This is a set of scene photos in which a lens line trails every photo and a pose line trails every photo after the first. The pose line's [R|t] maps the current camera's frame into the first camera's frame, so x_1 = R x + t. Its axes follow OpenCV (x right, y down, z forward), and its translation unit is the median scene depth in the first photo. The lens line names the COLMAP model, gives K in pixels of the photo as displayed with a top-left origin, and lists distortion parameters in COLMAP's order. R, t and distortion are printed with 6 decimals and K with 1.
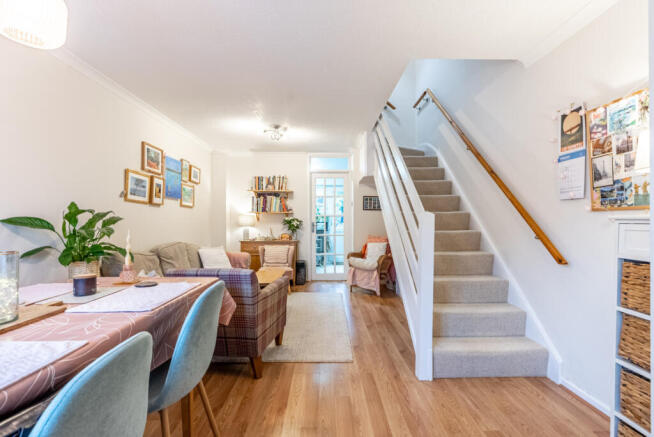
lens RADIAL K [[301.9, 0, 326.7], [0, 301.9, 220.5], [0, 0, 1]] dist [0.002864, -0.000028]
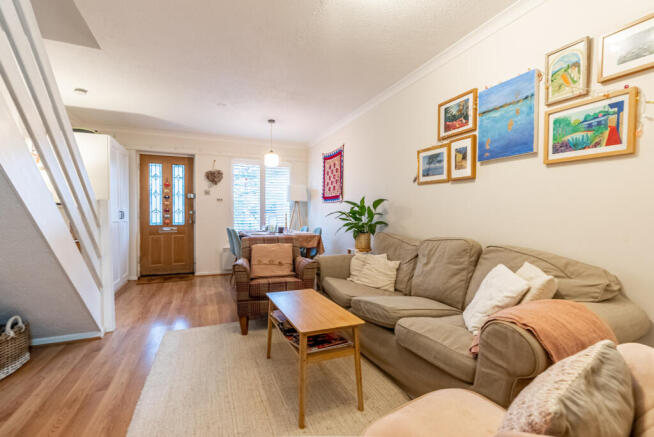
lens RADIAL K [[301.9, 0, 325.9], [0, 301.9, 220.8], [0, 0, 1]] dist [0.002864, -0.000028]
pose [[-0.924861, 0.009095, -0.380197, -0.029184], [0.002050, 0.999819, 0.018931, 0.027383], [0.380300, 0.016729, -0.924712, 1.611285]]
